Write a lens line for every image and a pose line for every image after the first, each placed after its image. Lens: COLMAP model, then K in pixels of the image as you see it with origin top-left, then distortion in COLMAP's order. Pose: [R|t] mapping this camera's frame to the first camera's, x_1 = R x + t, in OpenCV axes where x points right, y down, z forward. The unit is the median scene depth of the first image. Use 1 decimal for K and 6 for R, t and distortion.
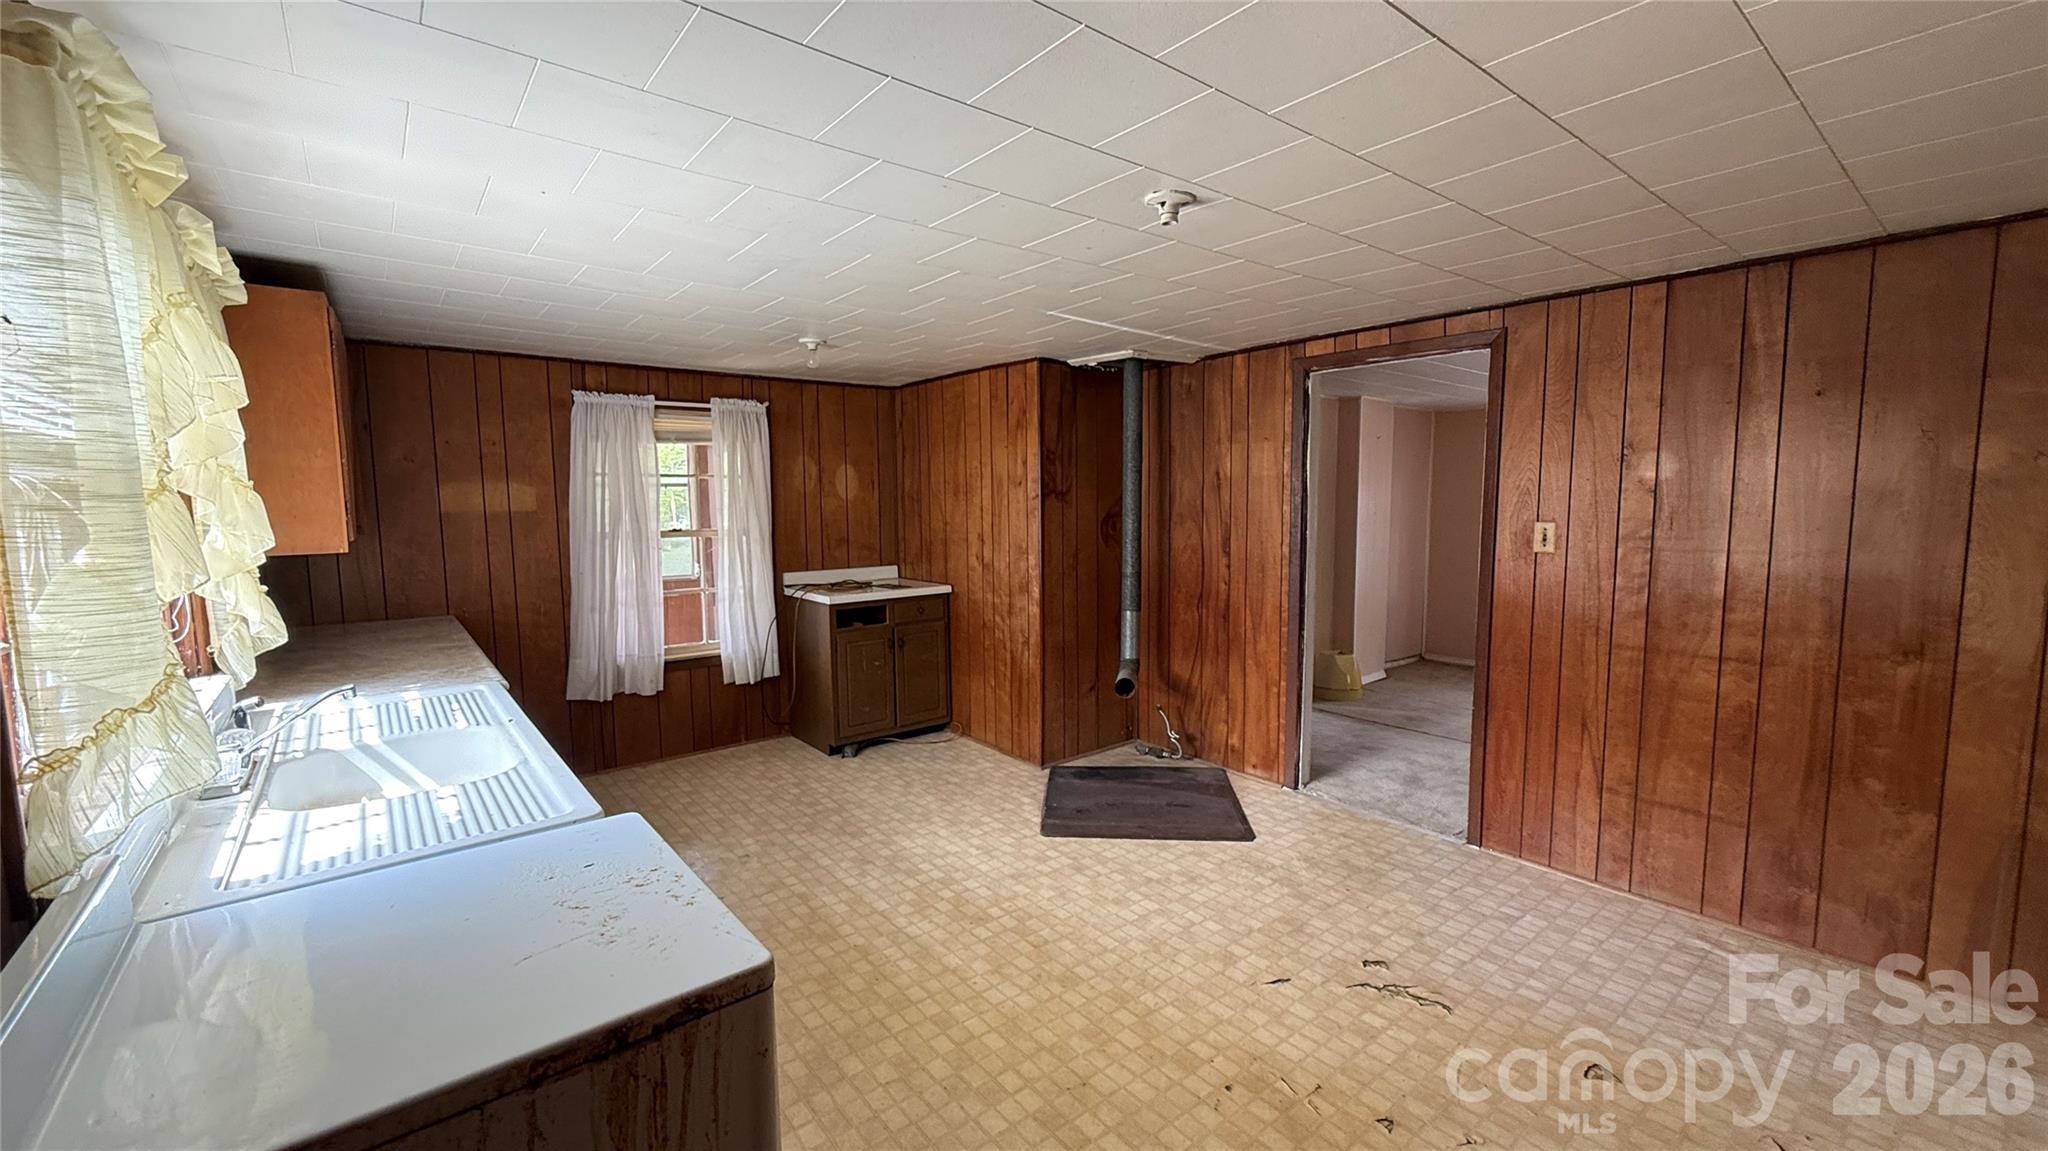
lens RADIAL K [[820.3, 0, 1031.2], [0, 820.3, 565.1], [0, 0, 1]] dist [0.000925, 0.000853]
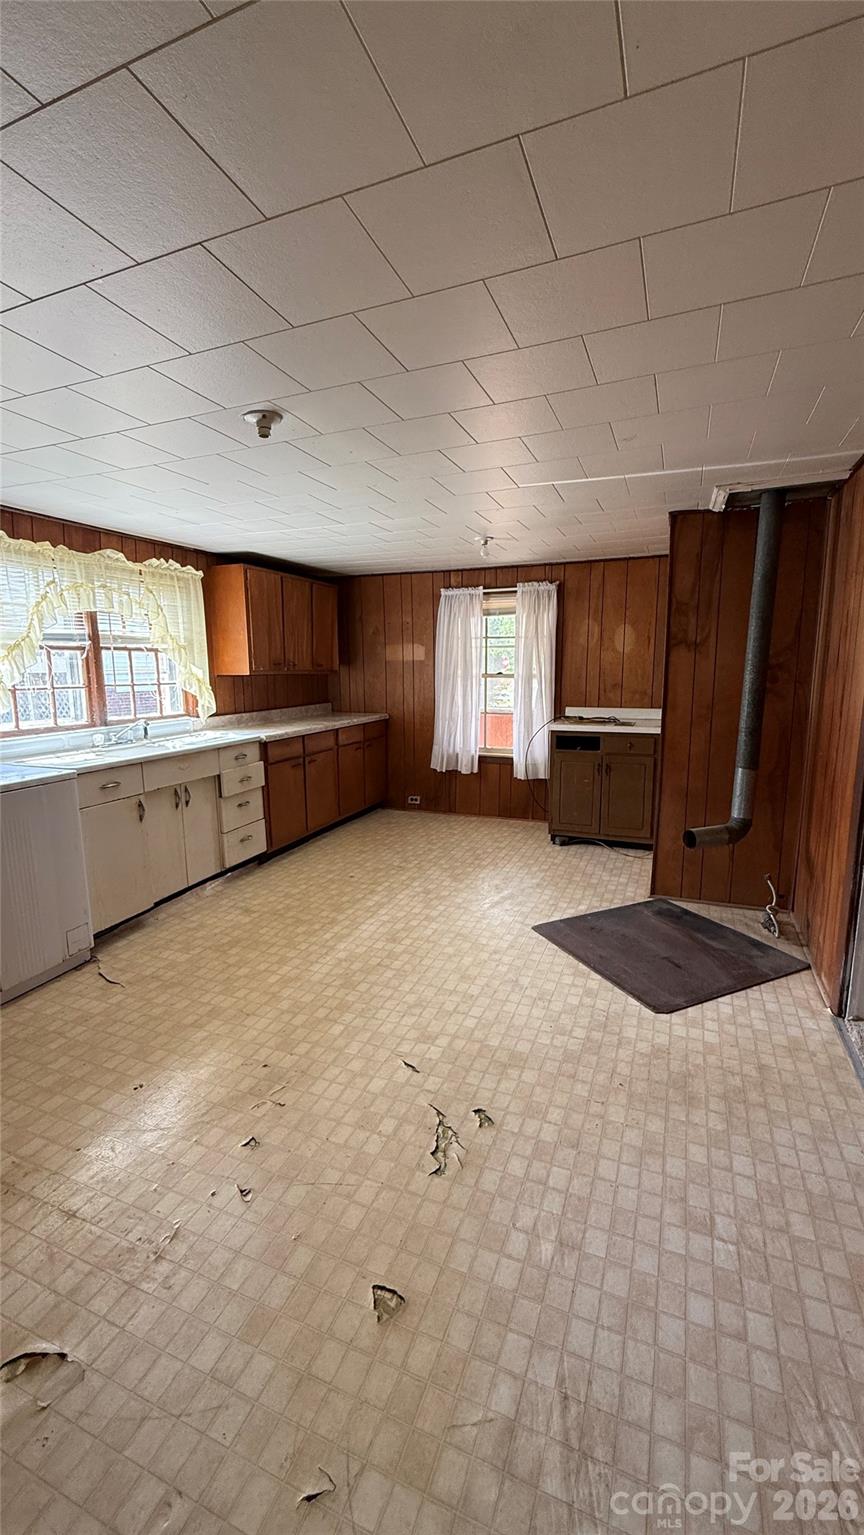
lens RADIAL K [[614.8, 0, 431.7], [0, 614.8, 765.8], [0, 0, 1]] dist [0.000925, 0.000853]
pose [[0.481973, 0.149166, -0.863395, 0.601749], [-0.069641, 0.988806, 0.131957, -0.016572], [0.873414, -0.003472, 0.486966, 0.365210]]
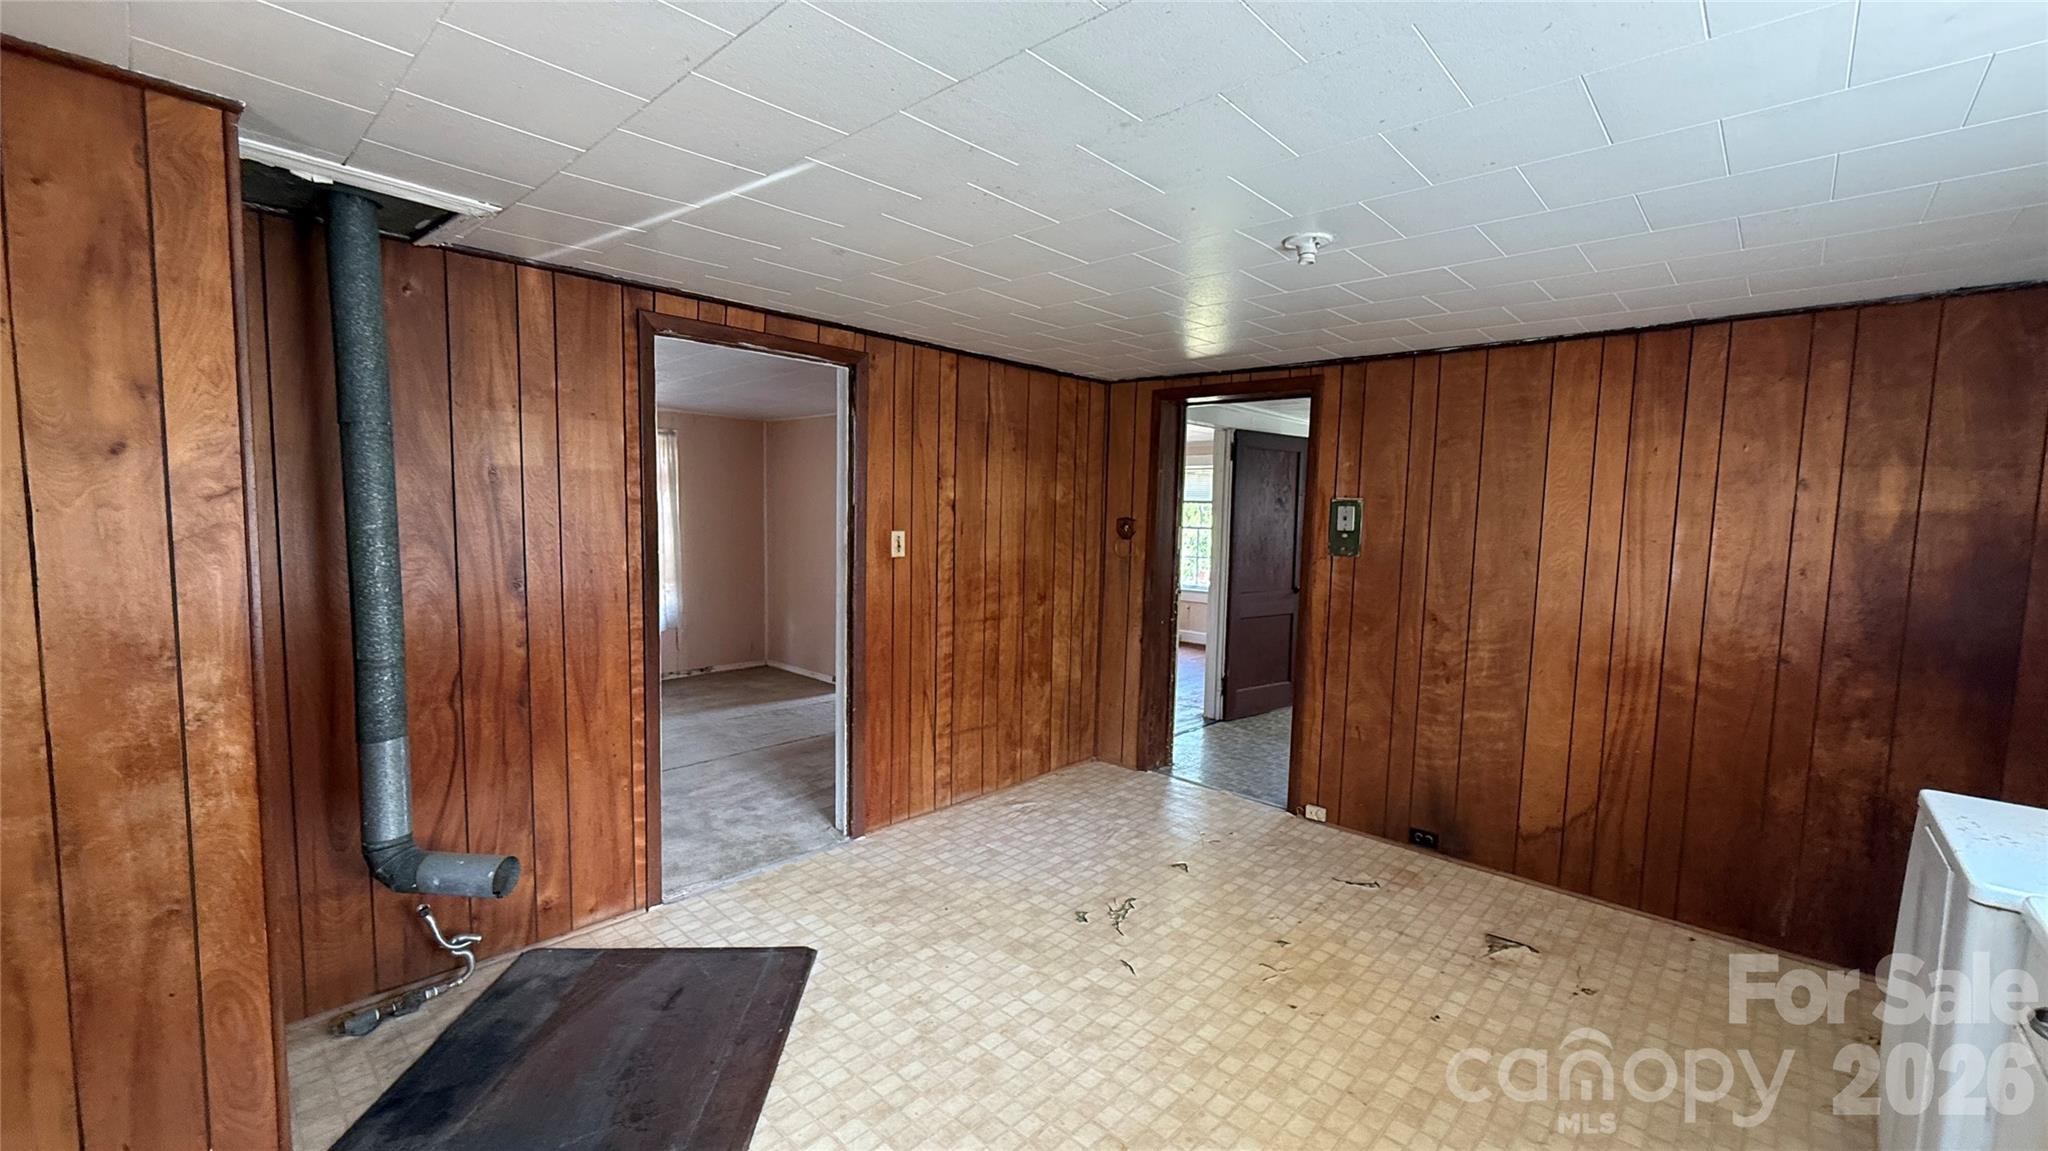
lens RADIAL K [[820.3, 0, 1027.0], [0, 820.3, 567.5], [0, 0, 1]] dist [0.000925, 0.000853]
pose [[-0.138383, -0.067815, 0.988054, -0.422792], [0.061577, 0.995134, 0.076926, -0.060259], [-0.988463, 0.071486, -0.133534, 0.743936]]
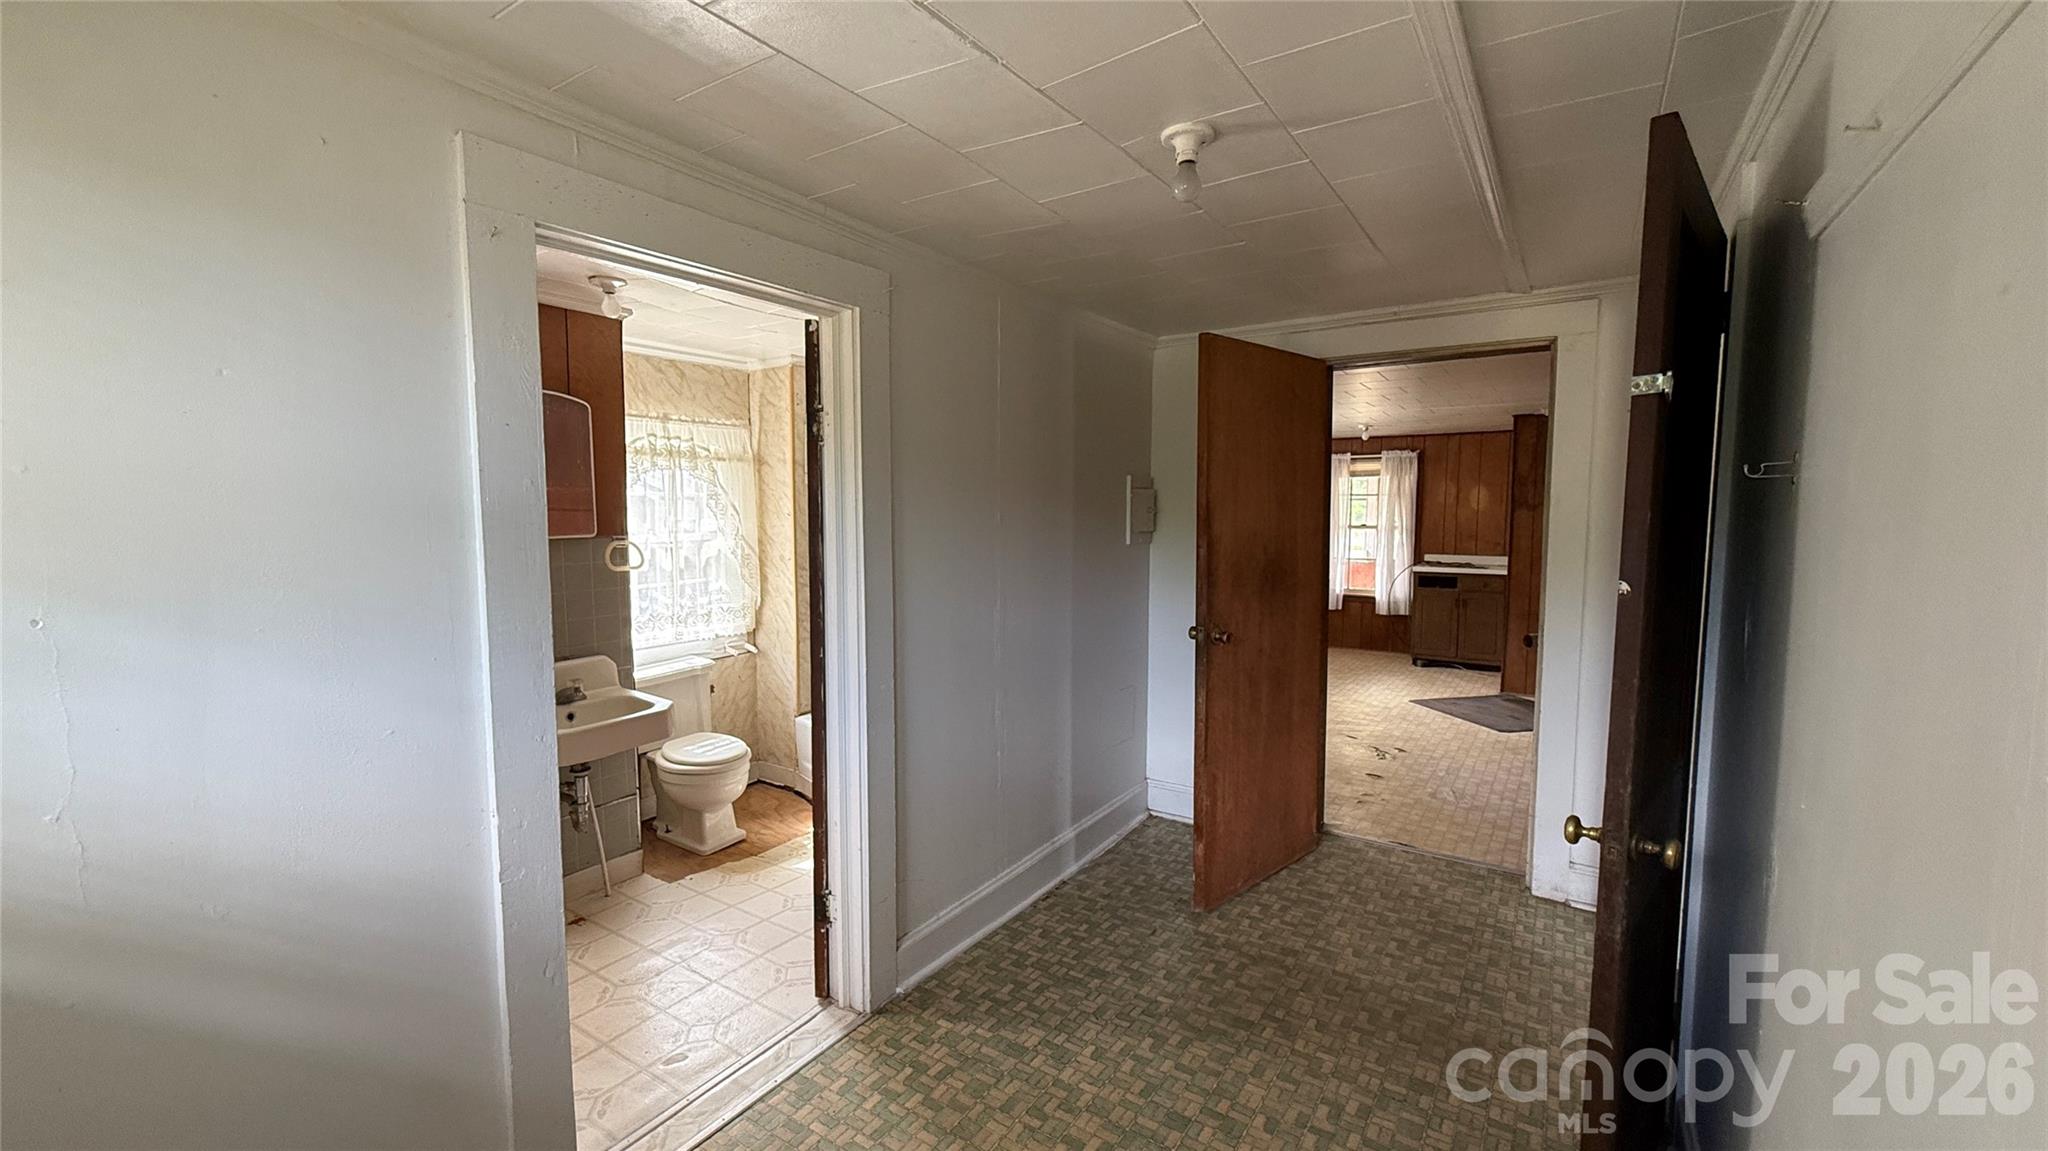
lens RADIAL K [[820.3, 0, 1029.5], [0, 820.3, 570.3], [0, 0, 1]] dist [0.000925, 0.000853]
pose [[0.296200, 0.080743, -0.951707, 1.226470], [-0.084683, 0.994716, 0.058036, 0.015978], [0.951364, 0.063403, 0.301473, -0.275356]]
